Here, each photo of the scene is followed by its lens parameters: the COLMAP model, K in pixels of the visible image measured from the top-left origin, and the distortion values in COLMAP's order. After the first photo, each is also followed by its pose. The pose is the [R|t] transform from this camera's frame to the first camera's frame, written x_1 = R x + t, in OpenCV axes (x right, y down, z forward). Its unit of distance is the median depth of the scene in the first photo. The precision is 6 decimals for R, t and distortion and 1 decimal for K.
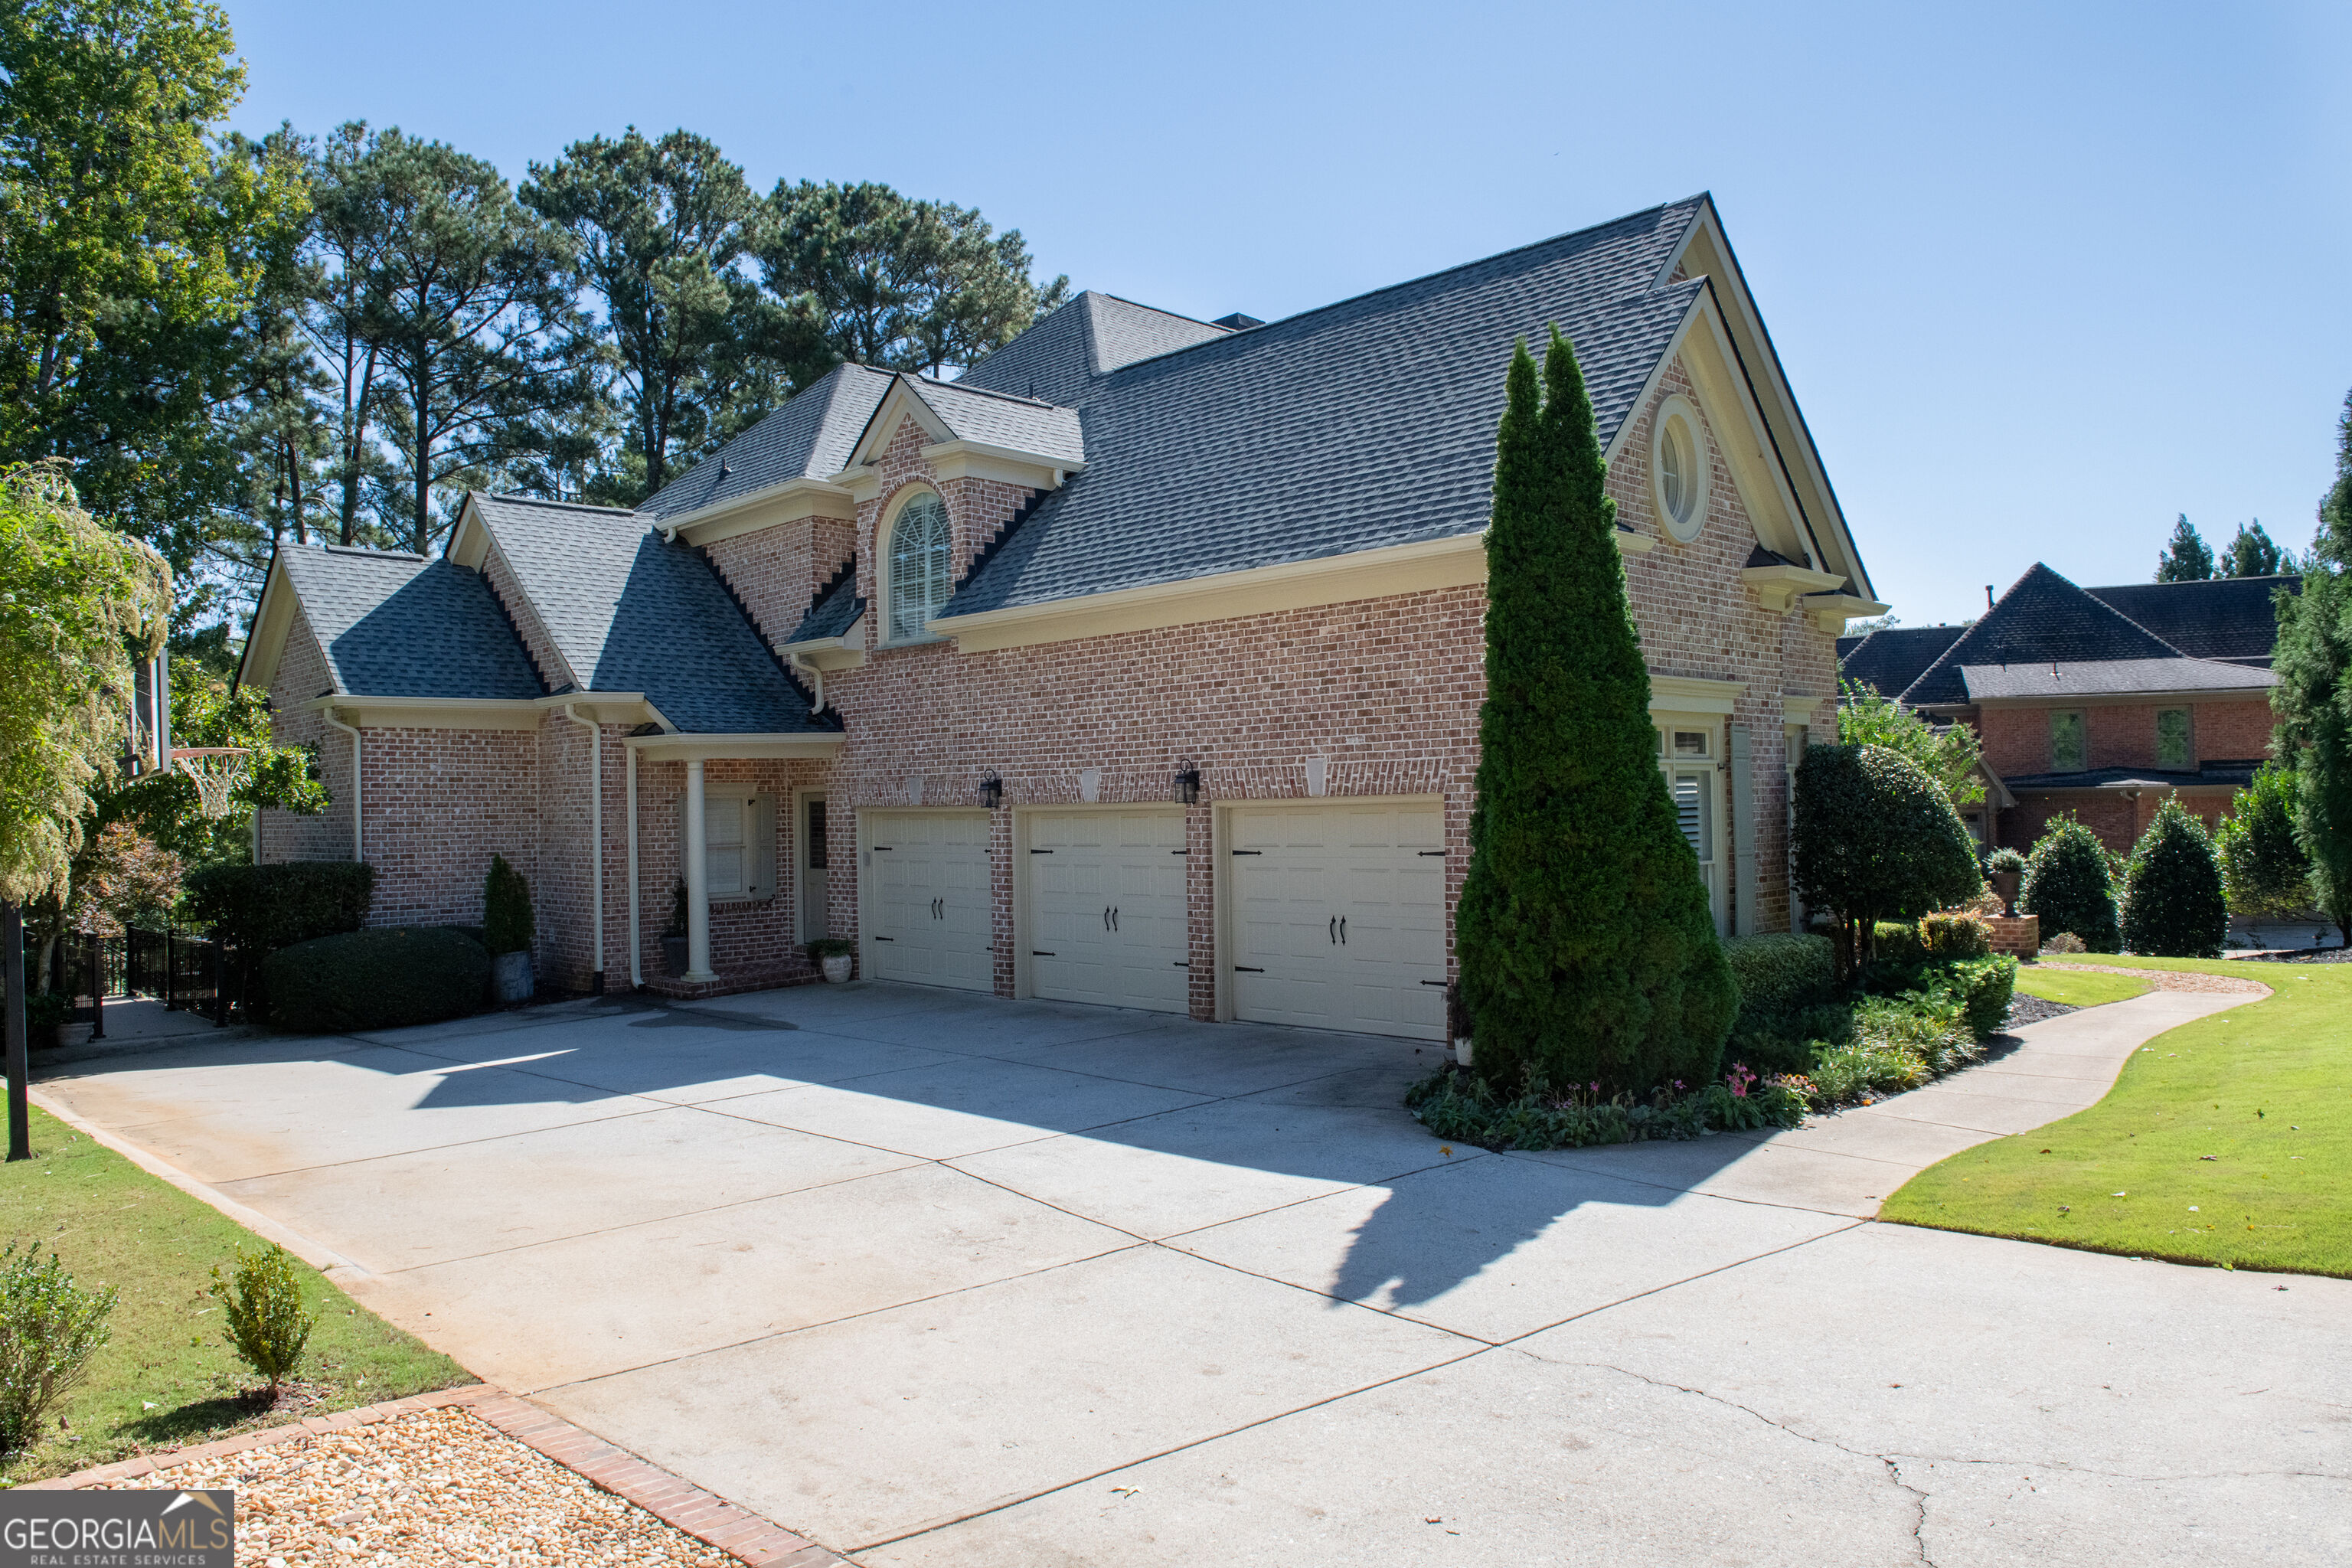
lens RADIAL K [[1640.1, 0, 1157.9], [0, 1640.1, 736.4], [0, 0, 1]] dist [-0.043009, 0.000785]
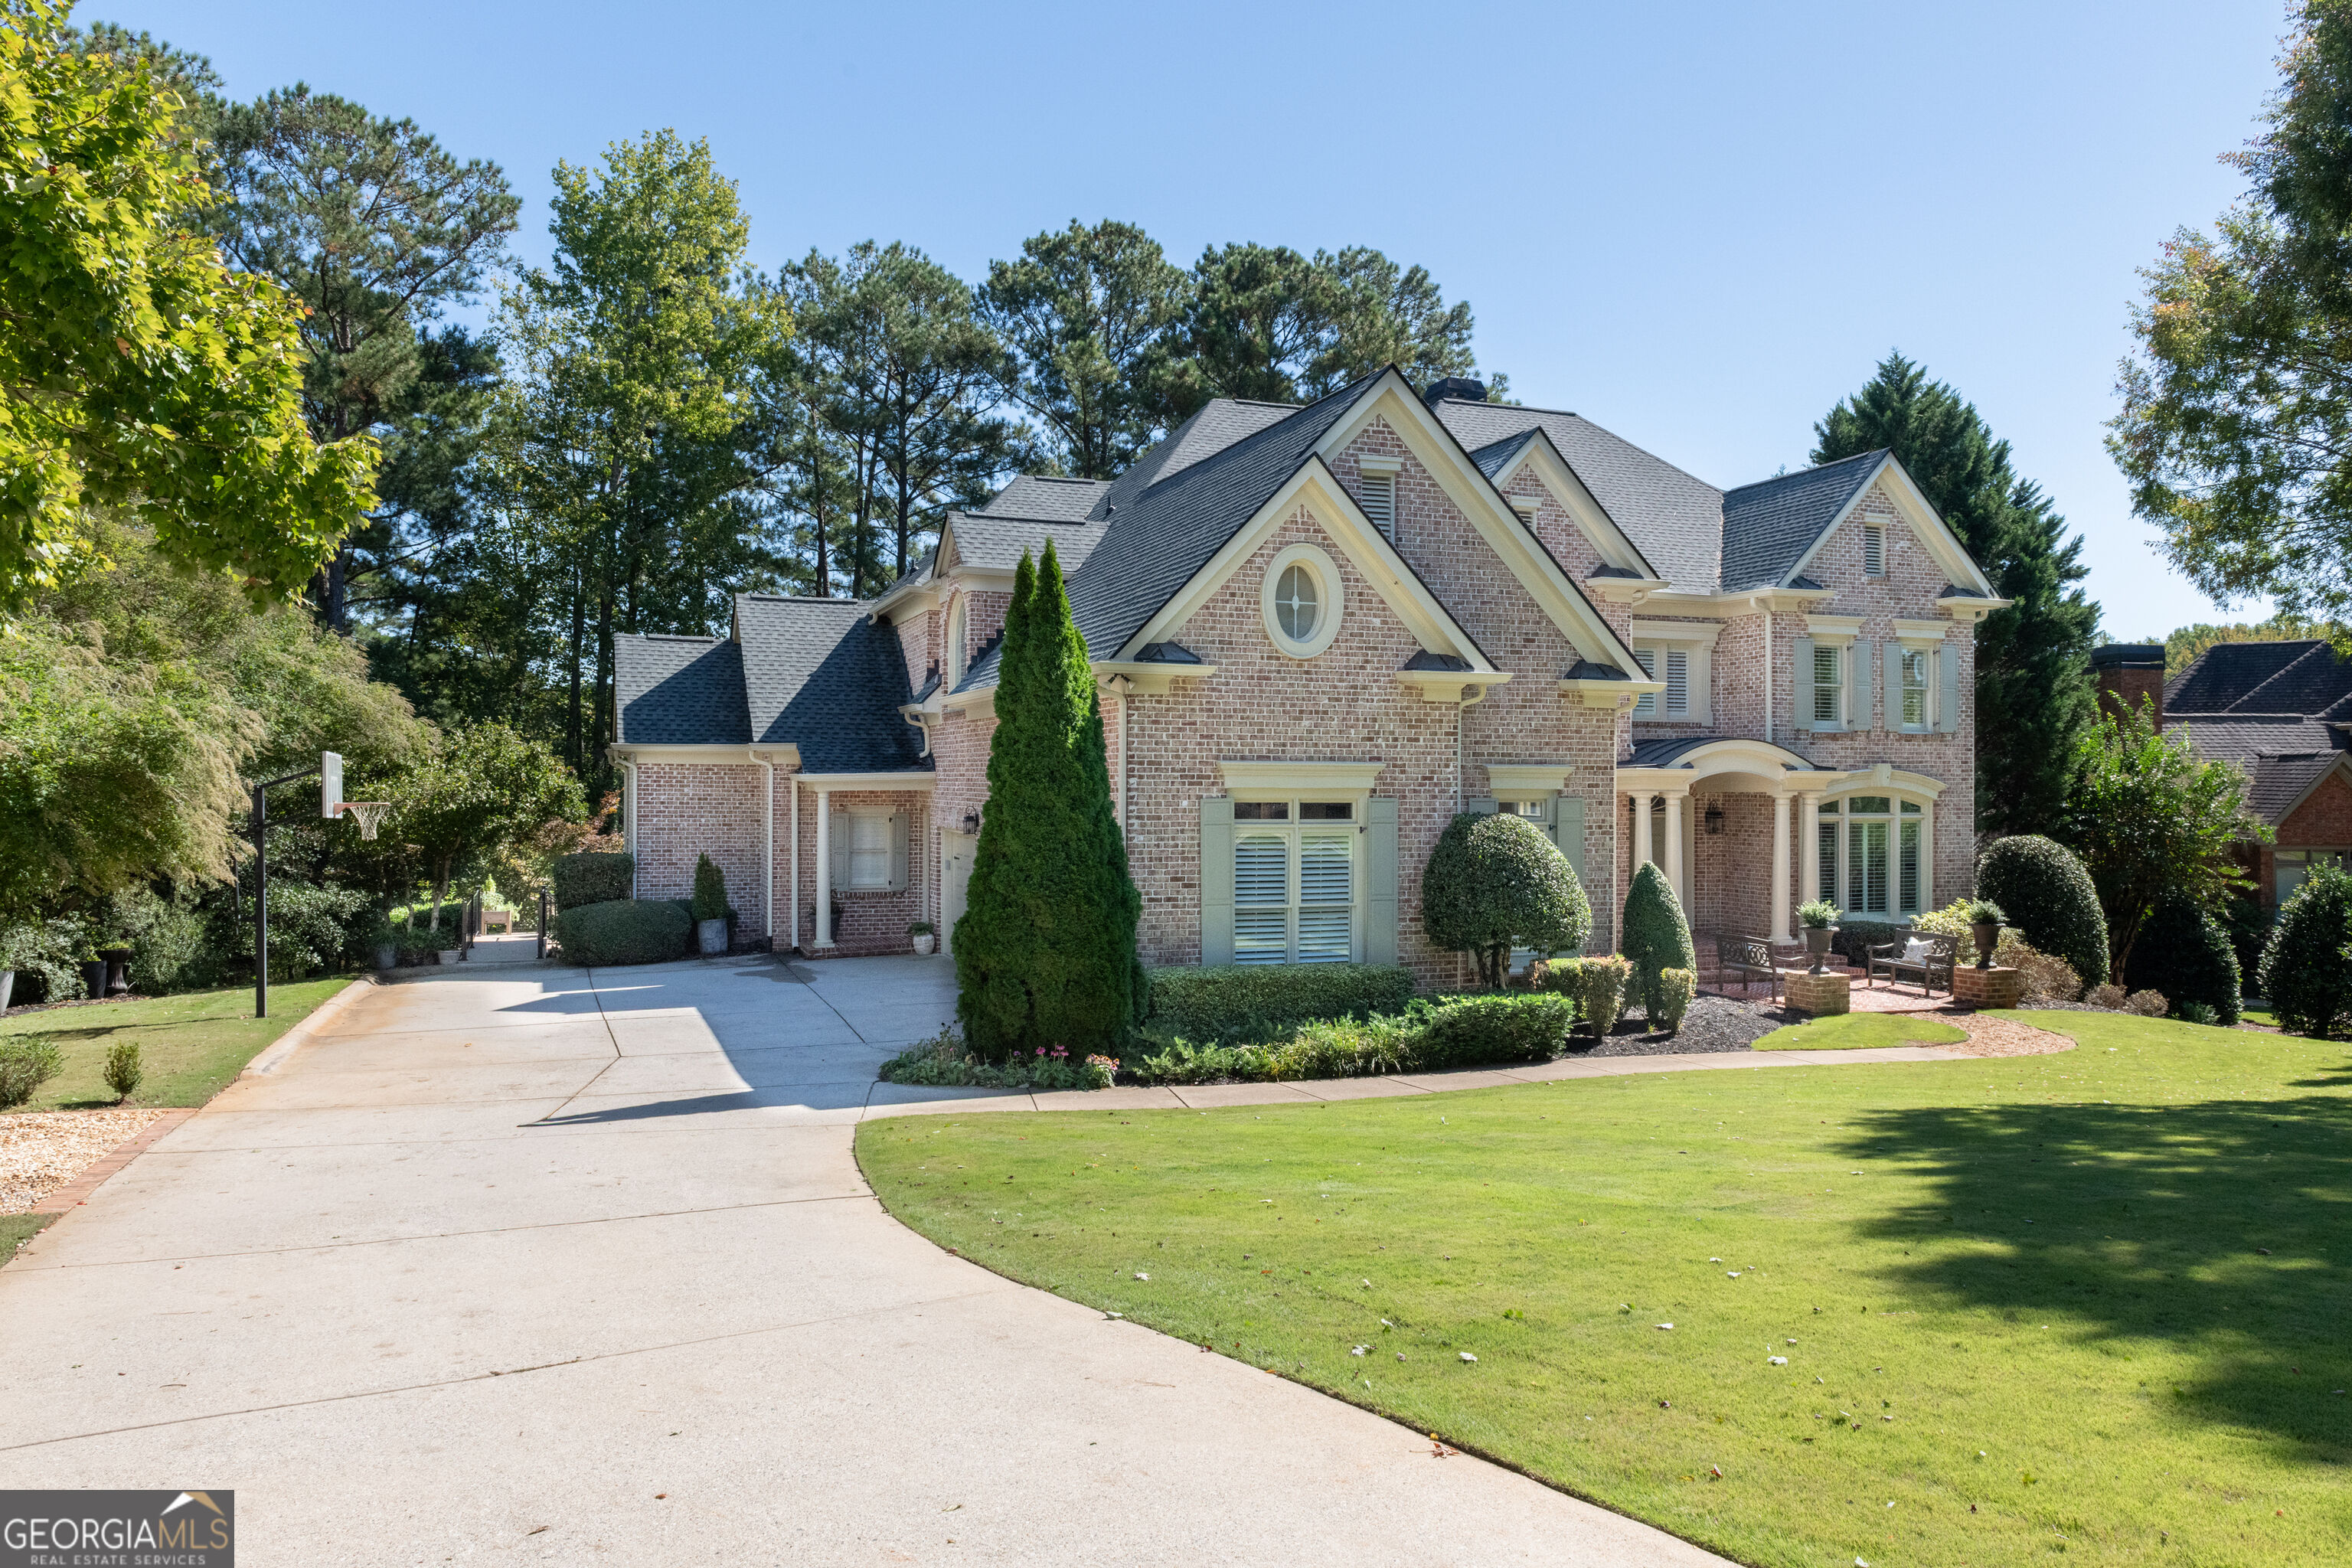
lens RADIAL K [[1640.1, 0, 1177.2], [0, 1640.1, 790.1], [0, 0, 1]] dist [-0.043009, 0.000785]
pose [[0.917750, 0.023657, -0.396453, 0.519450], [-0.004087, 0.998734, 0.050133, -0.054779], [0.397137, -0.044389, 0.916685, -0.164795]]
